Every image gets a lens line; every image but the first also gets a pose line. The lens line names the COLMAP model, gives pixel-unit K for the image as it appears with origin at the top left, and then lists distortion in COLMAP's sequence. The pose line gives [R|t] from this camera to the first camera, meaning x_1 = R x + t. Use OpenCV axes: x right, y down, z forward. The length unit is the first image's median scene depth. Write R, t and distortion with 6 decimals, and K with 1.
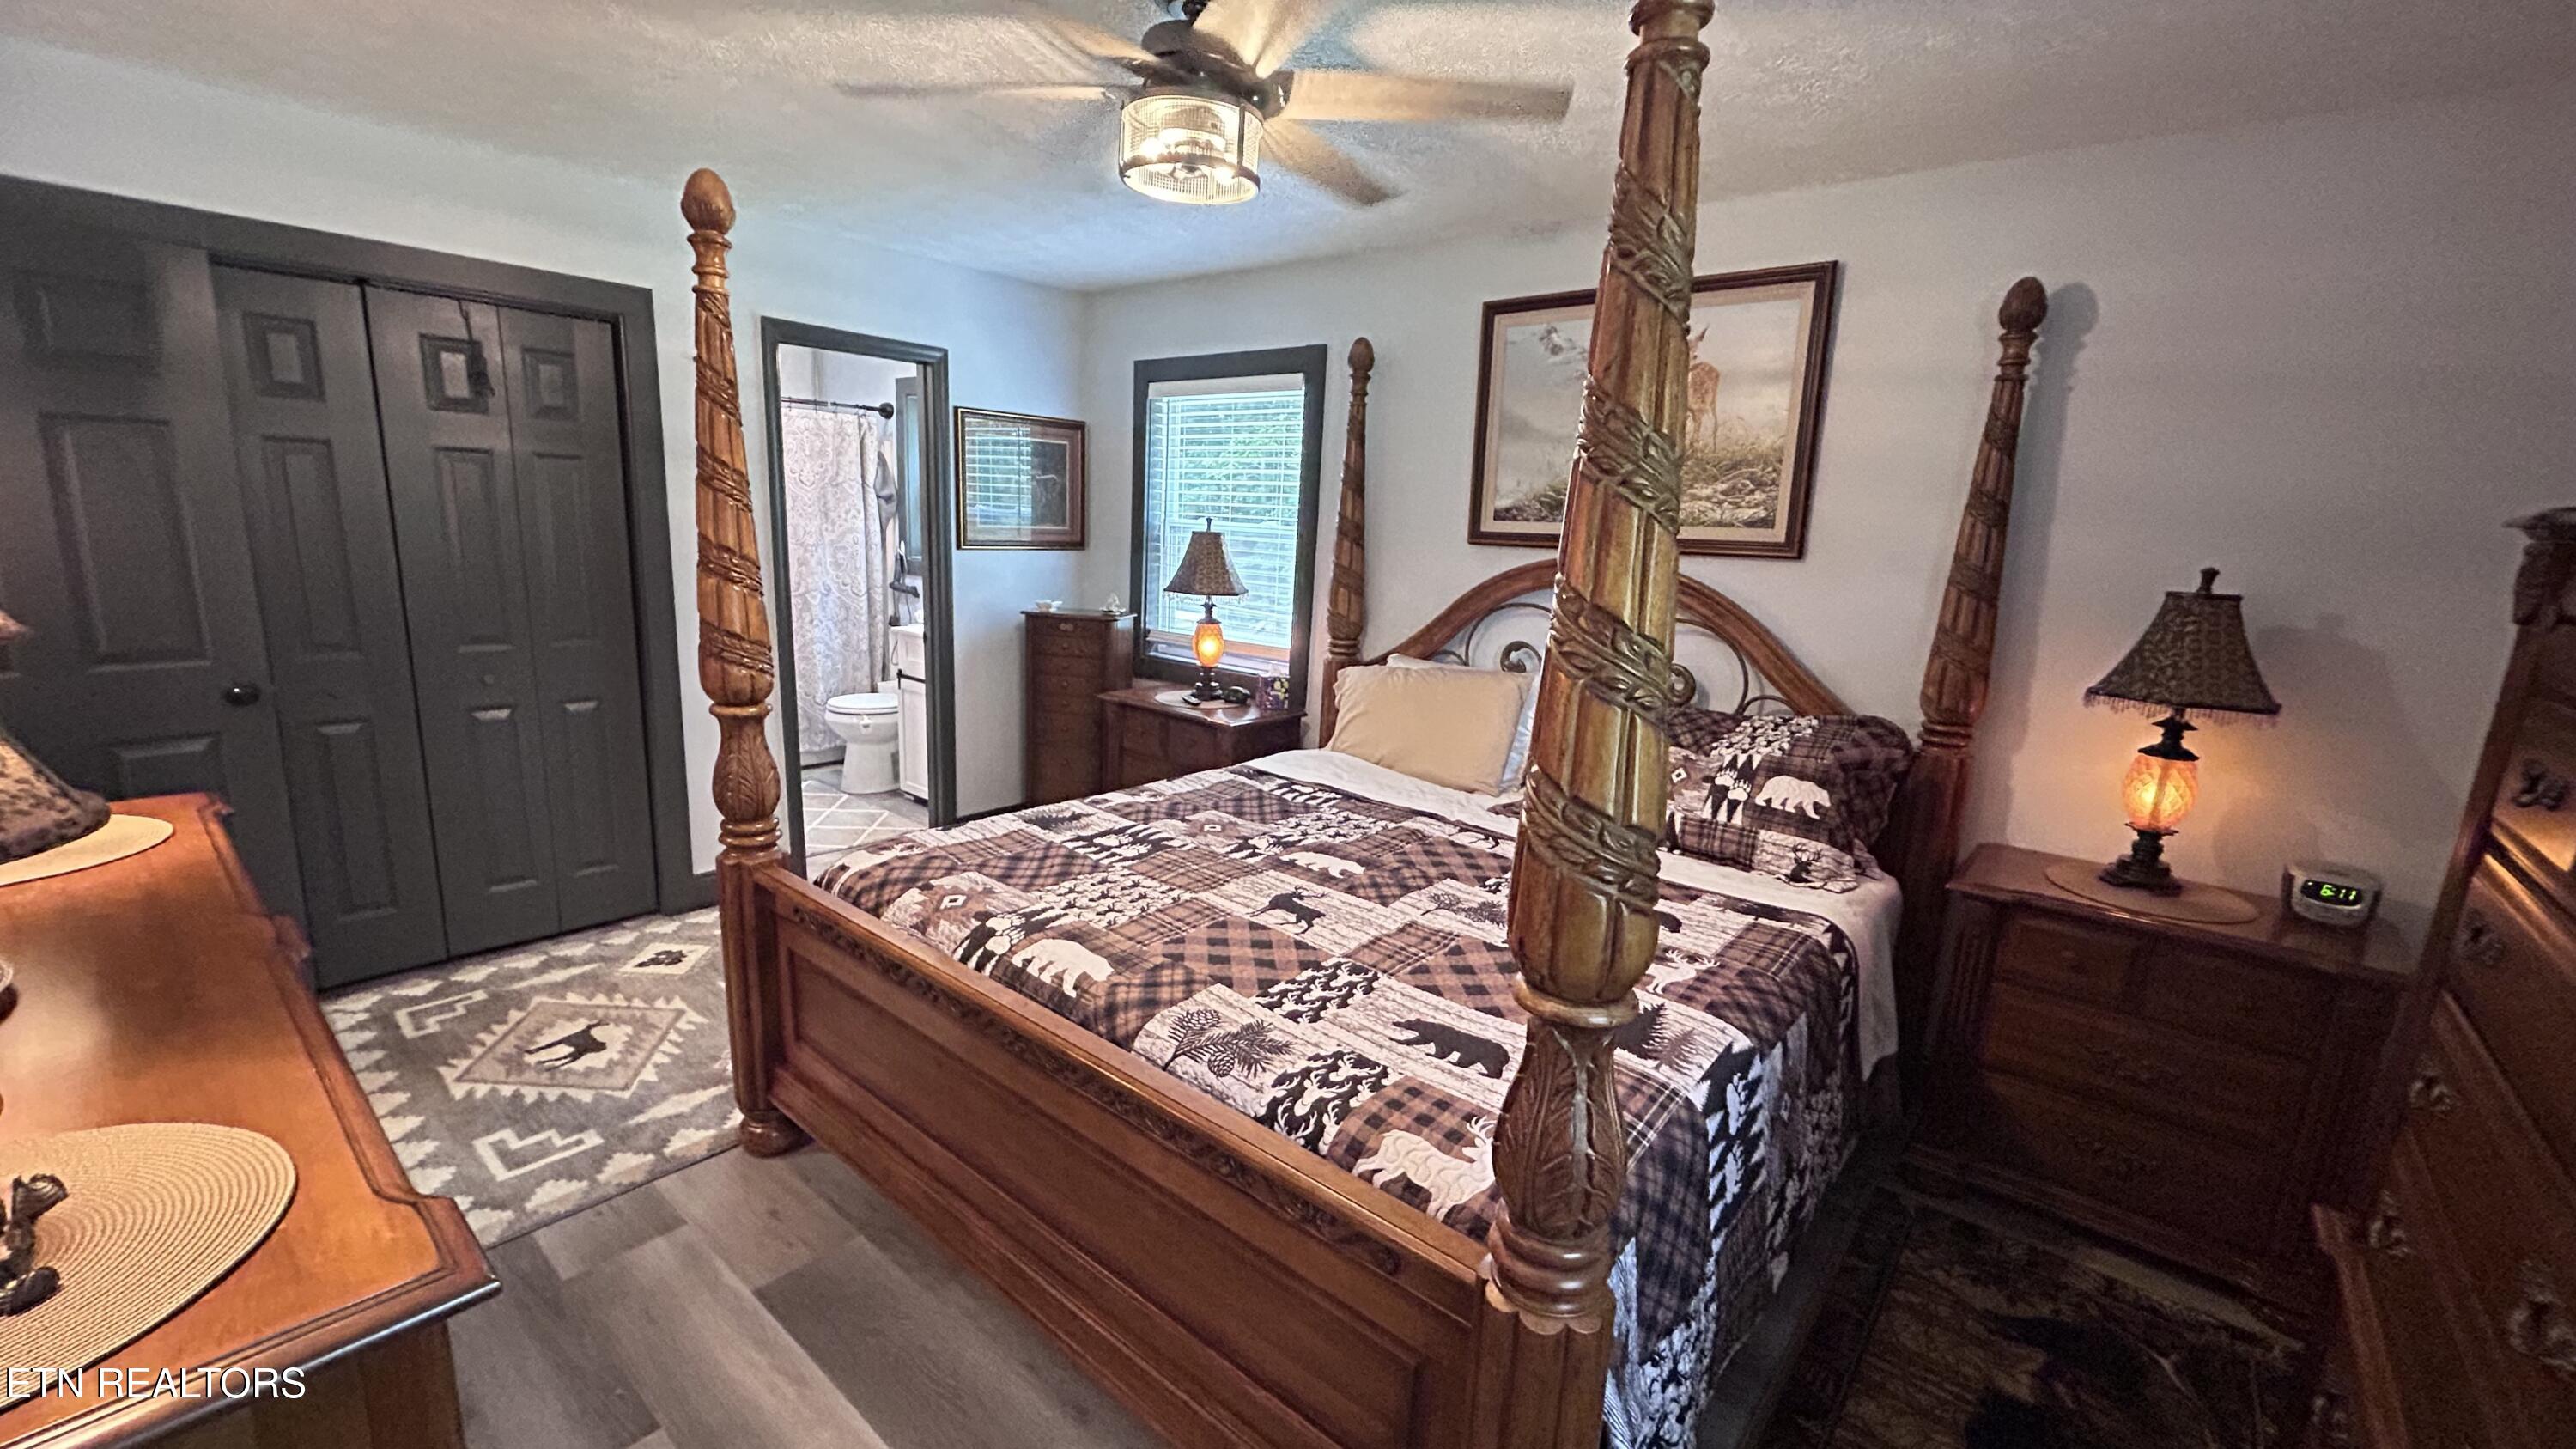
lens RADIAL K [[1042.9, 0, 1281.5], [0, 1042.9, 730.4], [0, 0, 1]] dist [0.000989, -0.000337]
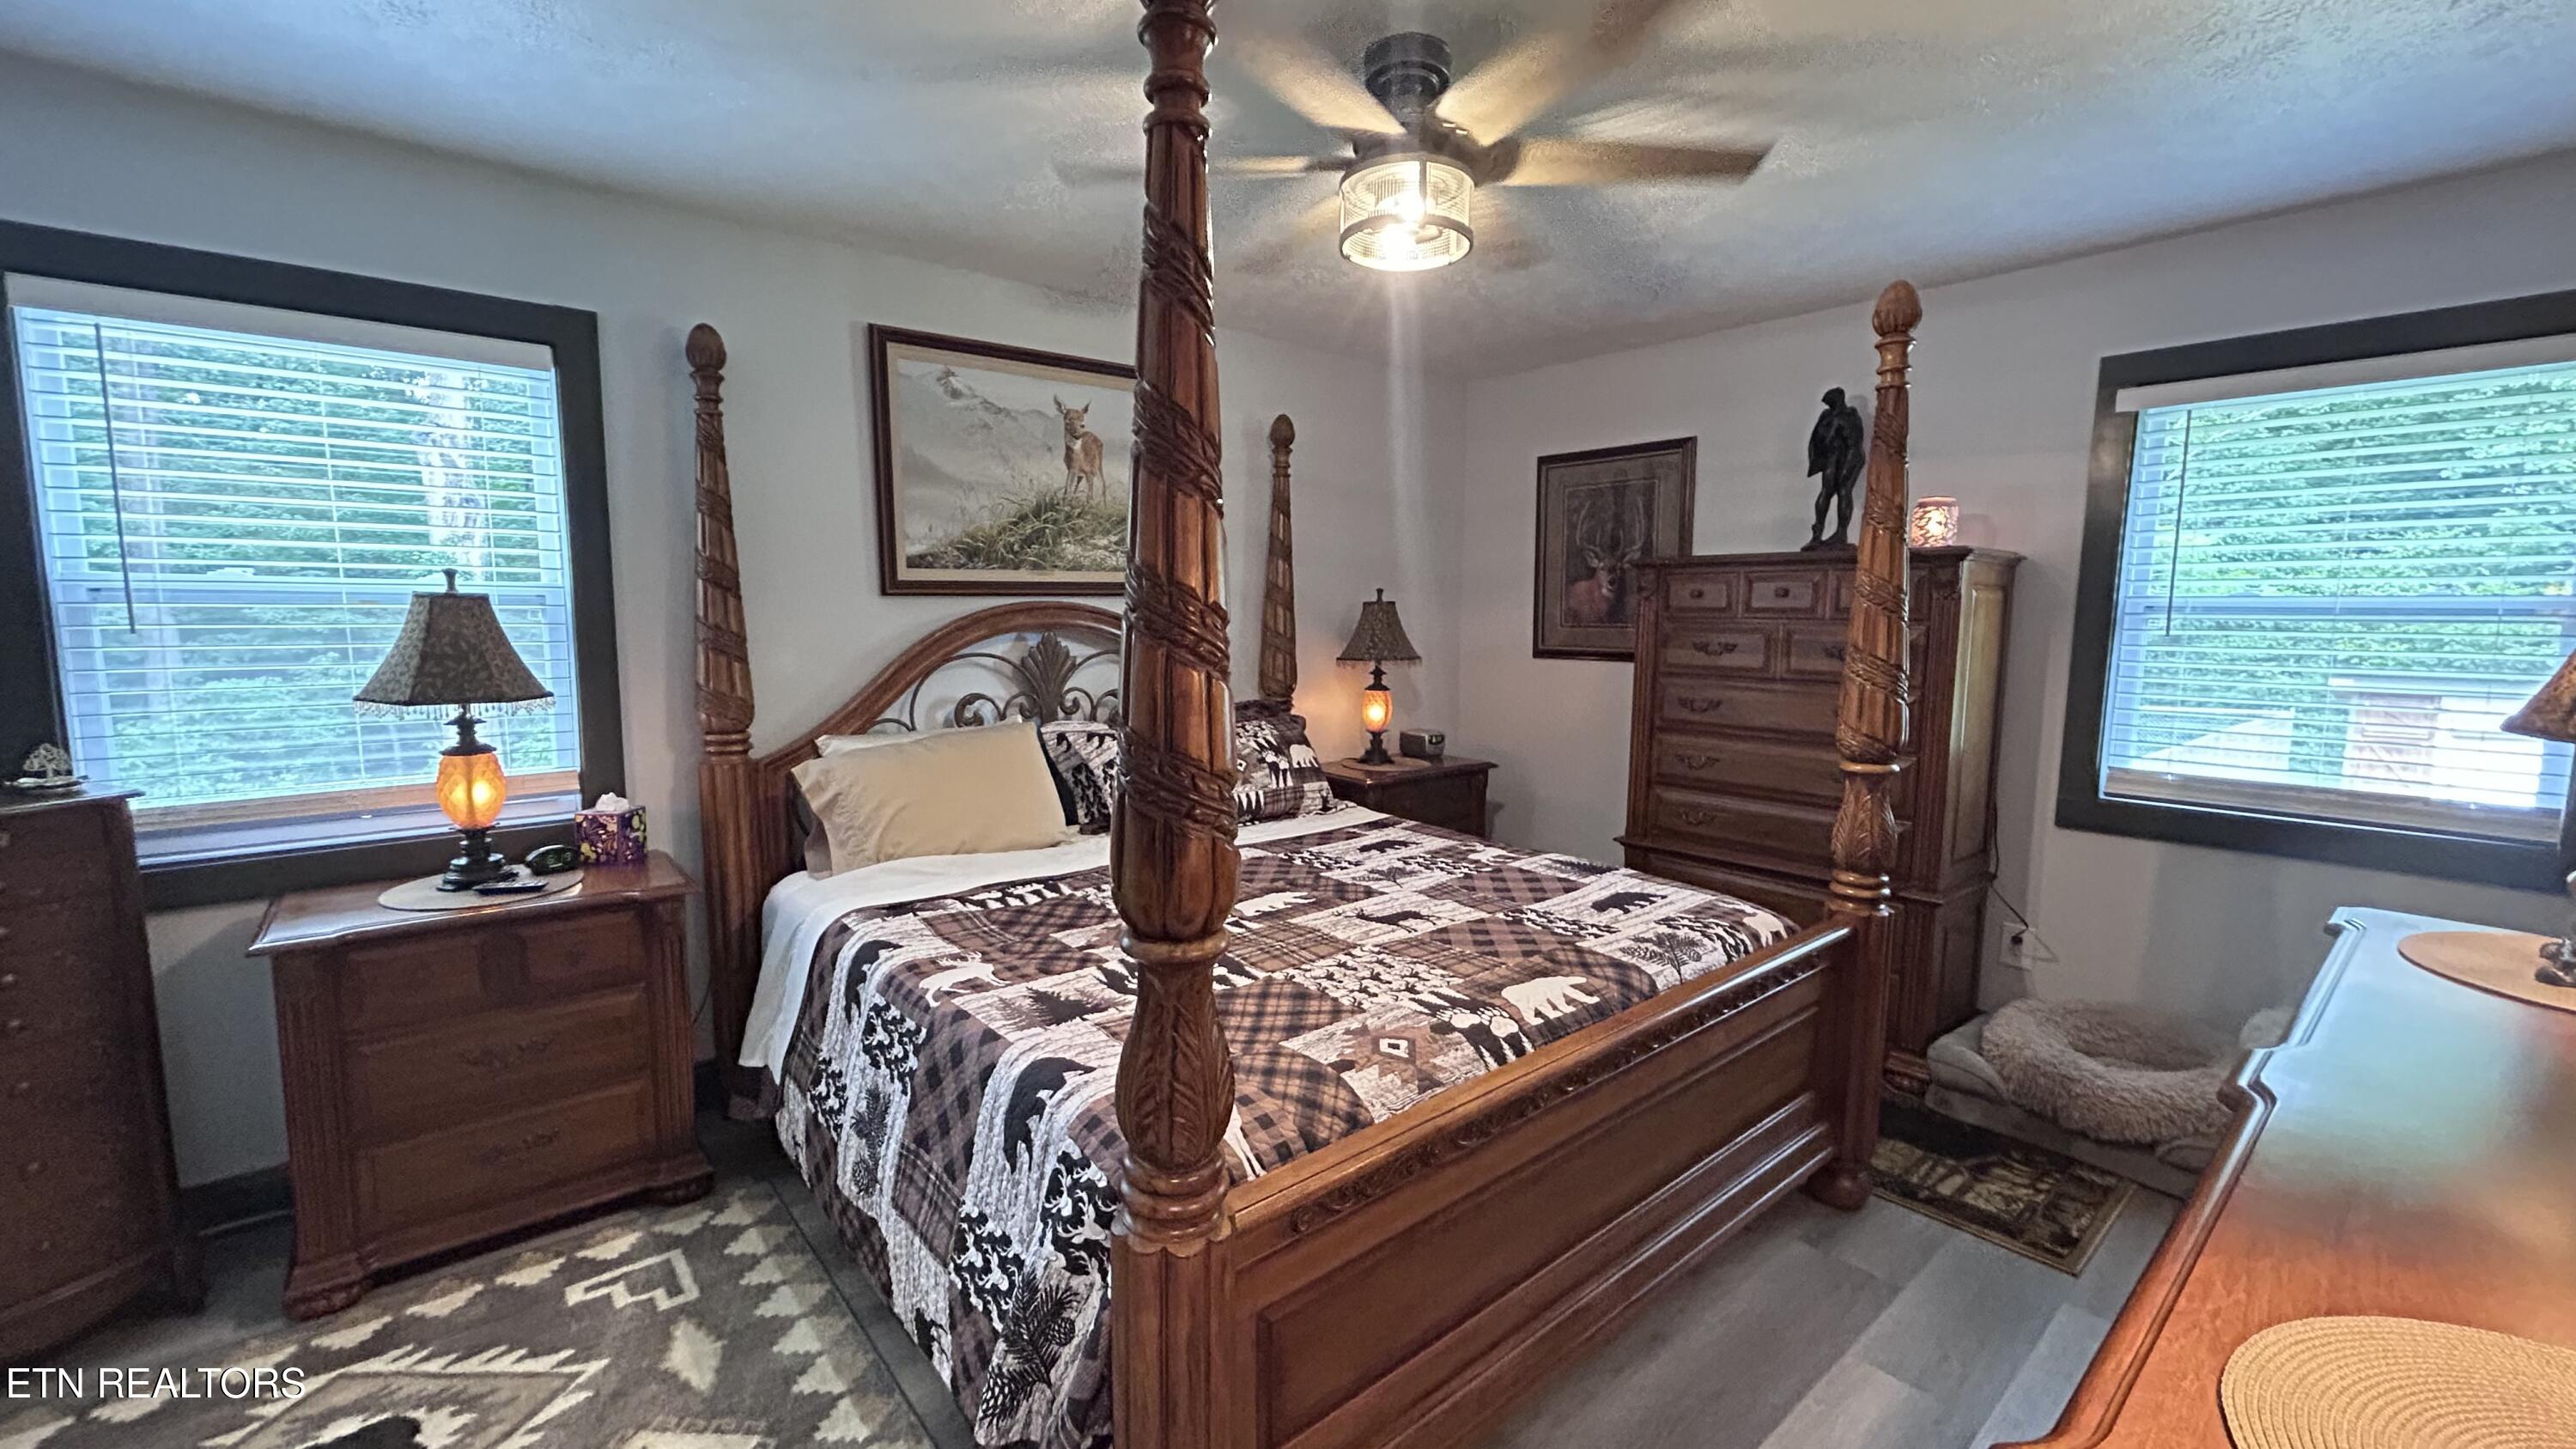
lens RADIAL K [[1042.9, 0, 1281.5], [0, 1042.9, 730.4], [0, 0, 1]] dist [0.000989, -0.000337]
pose [[0.160001, -0.162659, 0.973623, -0.970543], [0.201337, 0.970973, 0.129130, -0.174508], [-0.966366, 0.175365, 0.188106, 0.811595]]
